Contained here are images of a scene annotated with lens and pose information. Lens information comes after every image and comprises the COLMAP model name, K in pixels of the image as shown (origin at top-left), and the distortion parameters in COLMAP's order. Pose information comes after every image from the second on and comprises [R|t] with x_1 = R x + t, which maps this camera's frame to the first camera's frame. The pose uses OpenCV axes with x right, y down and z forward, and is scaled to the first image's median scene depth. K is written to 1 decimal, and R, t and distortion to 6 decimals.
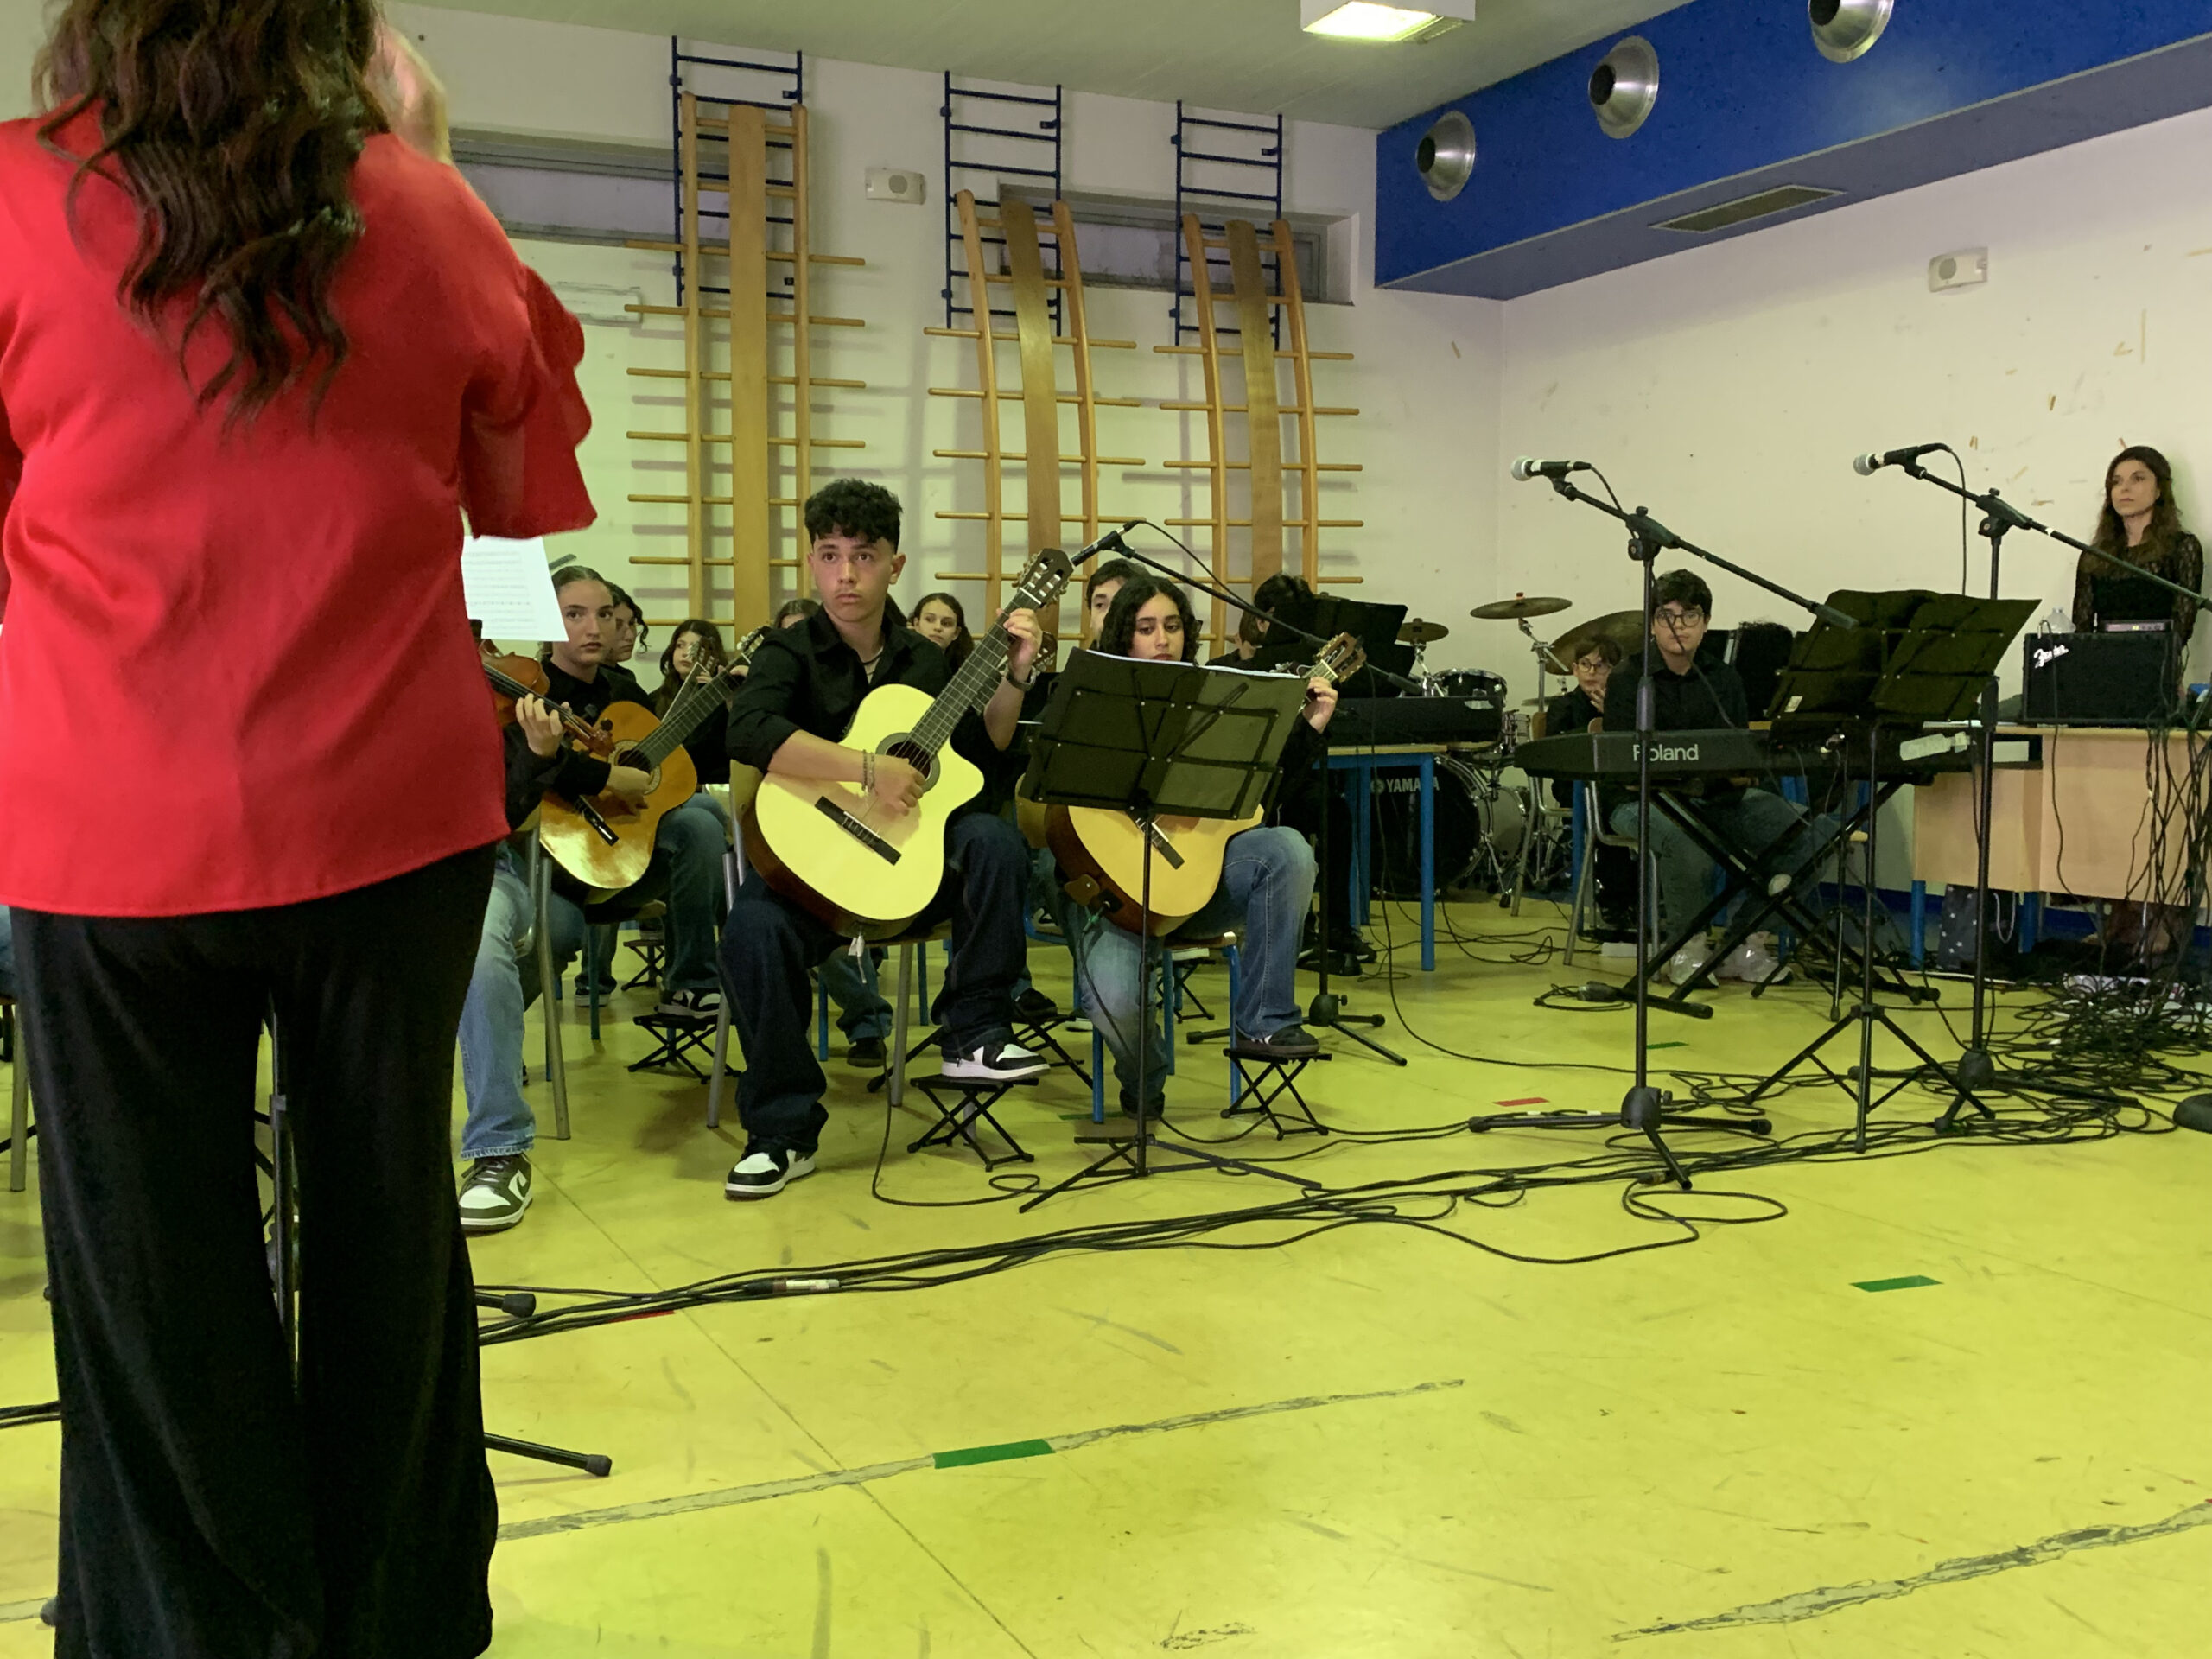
lens RADIAL K [[2180.7, 0, 1060.6], [0, 2180.7, 837.5], [0, 0, 1]] dist [0.019139, 0.000000]
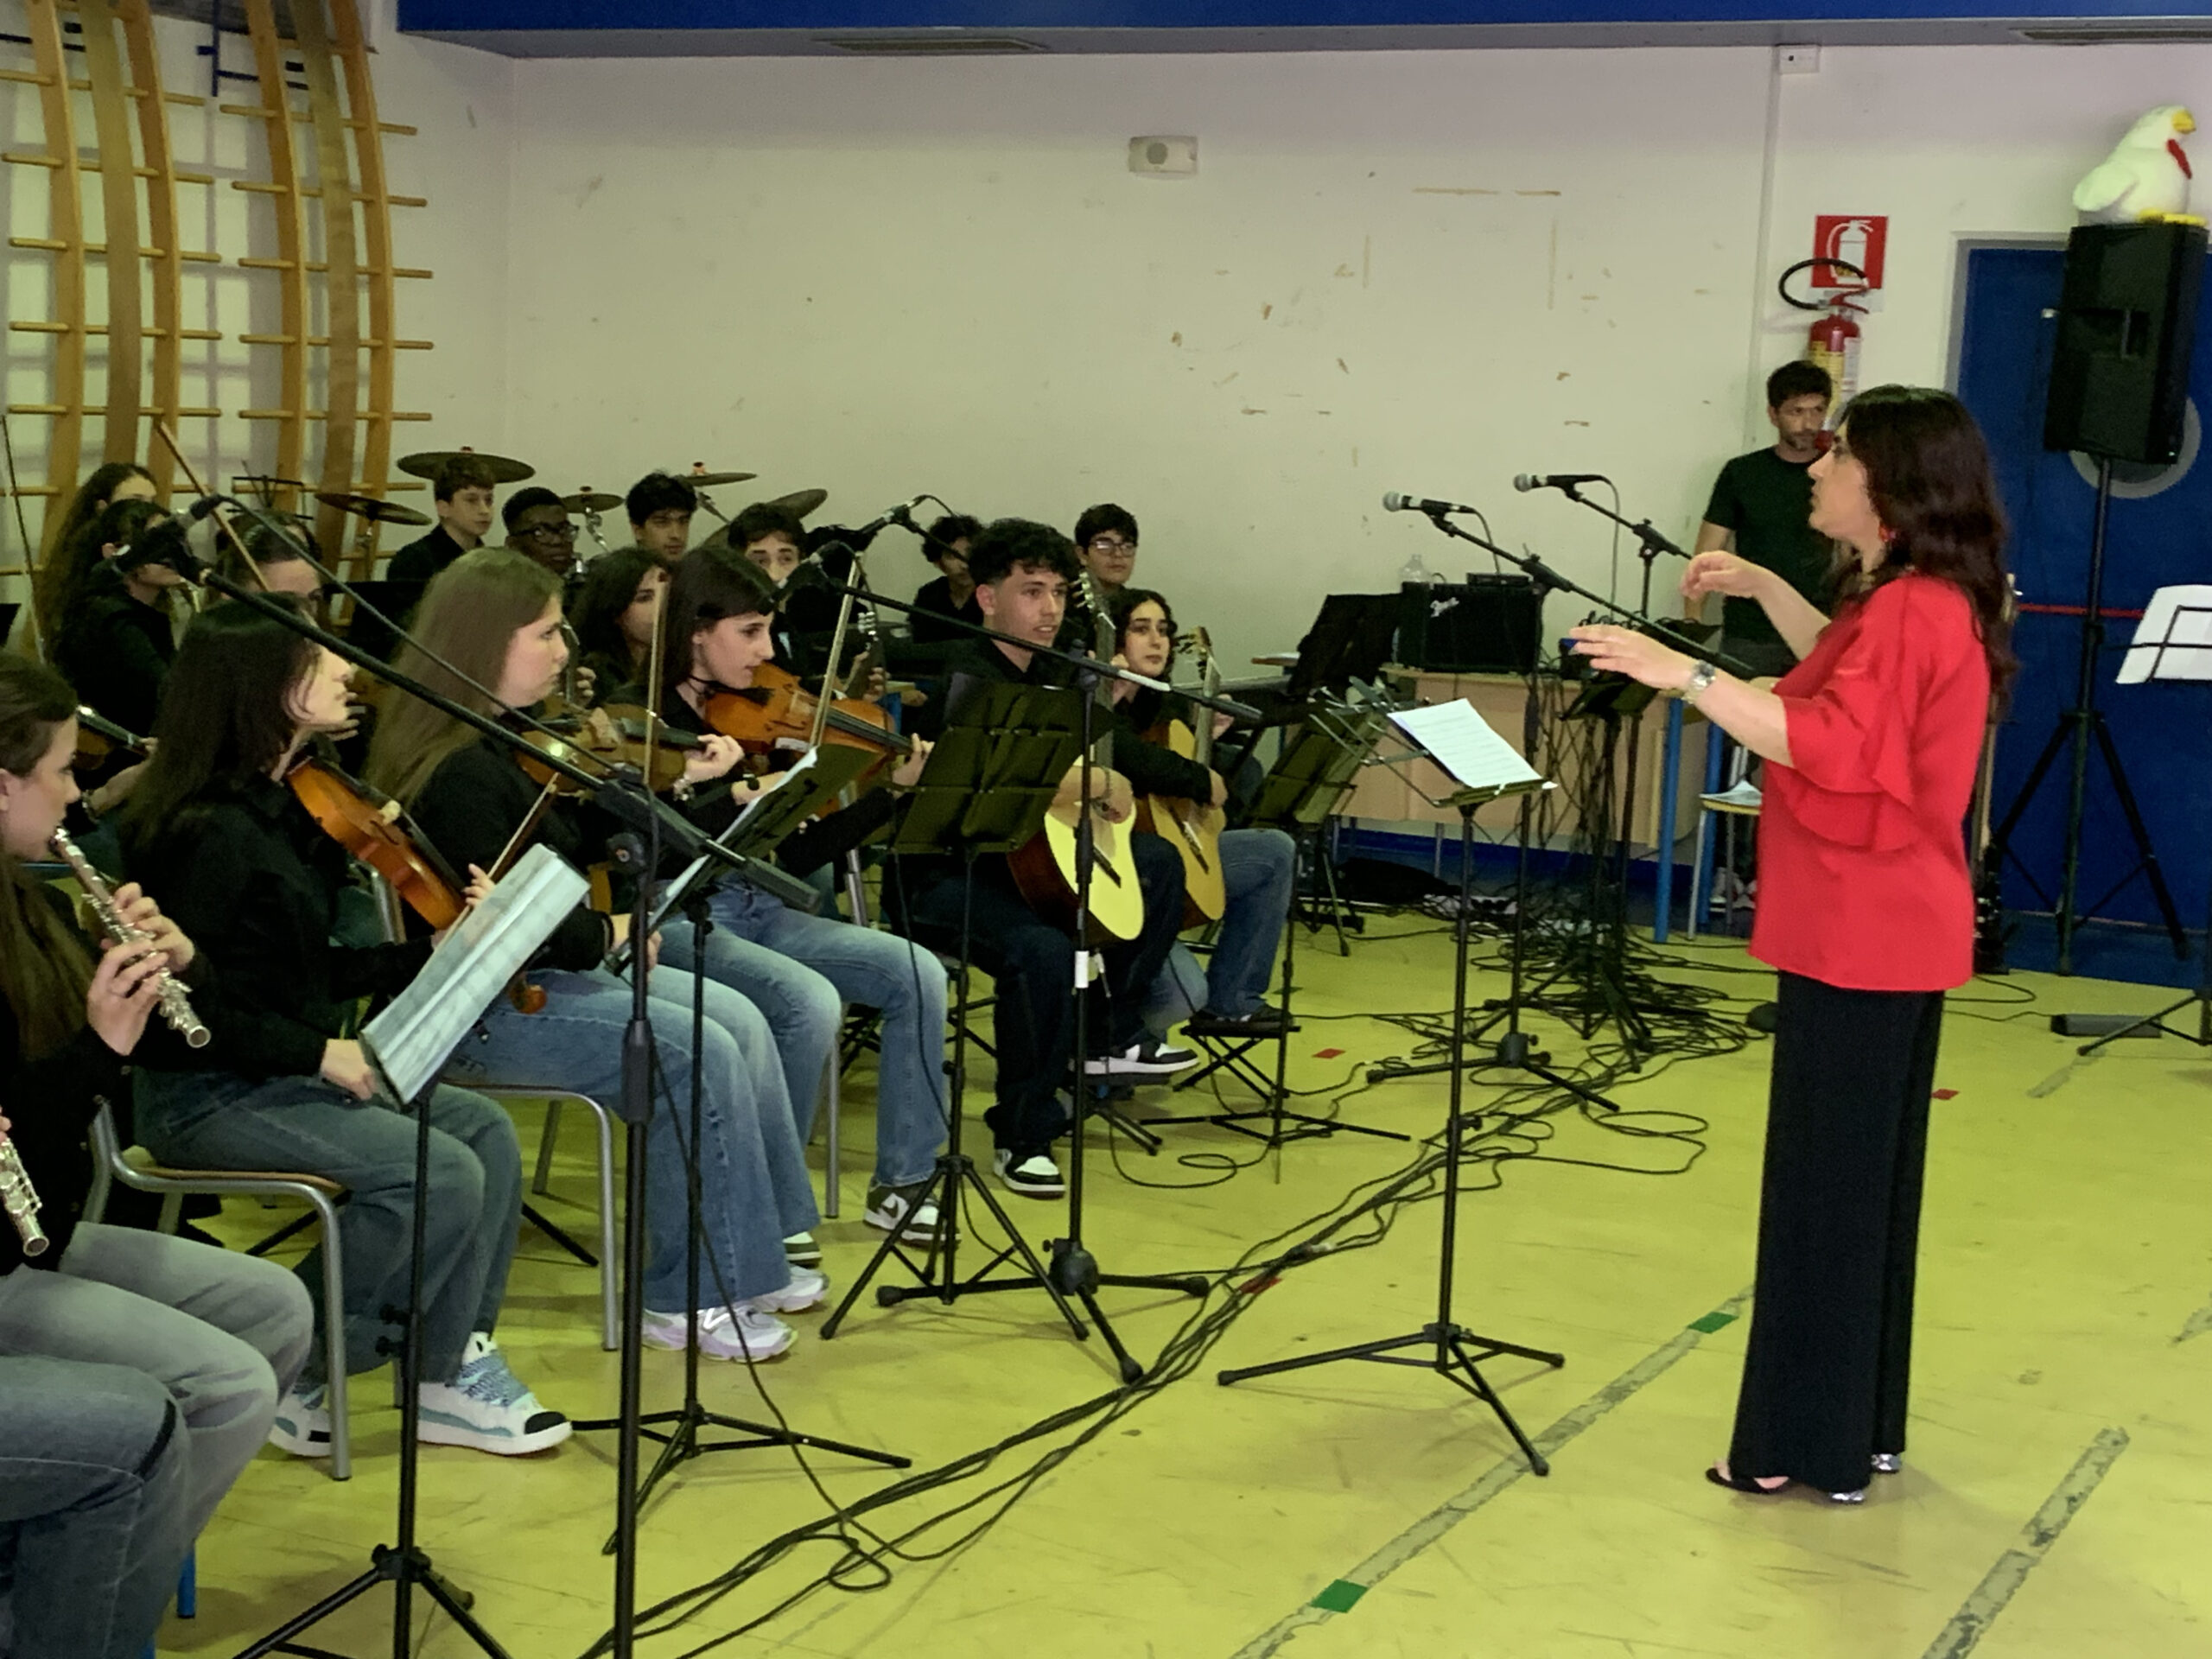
lens RADIAL K [[3375.8, 0, 1033.9], [0, 3375.8, 811.0], [0, 0, 1]] dist [0.101163, 0.000000]
pose [[0.790042, -0.032956, 0.612166, -0.945546], [-0.006084, 0.998083, 0.061584, -0.107177], [-0.613022, -0.052378, 0.788327, -0.260187]]
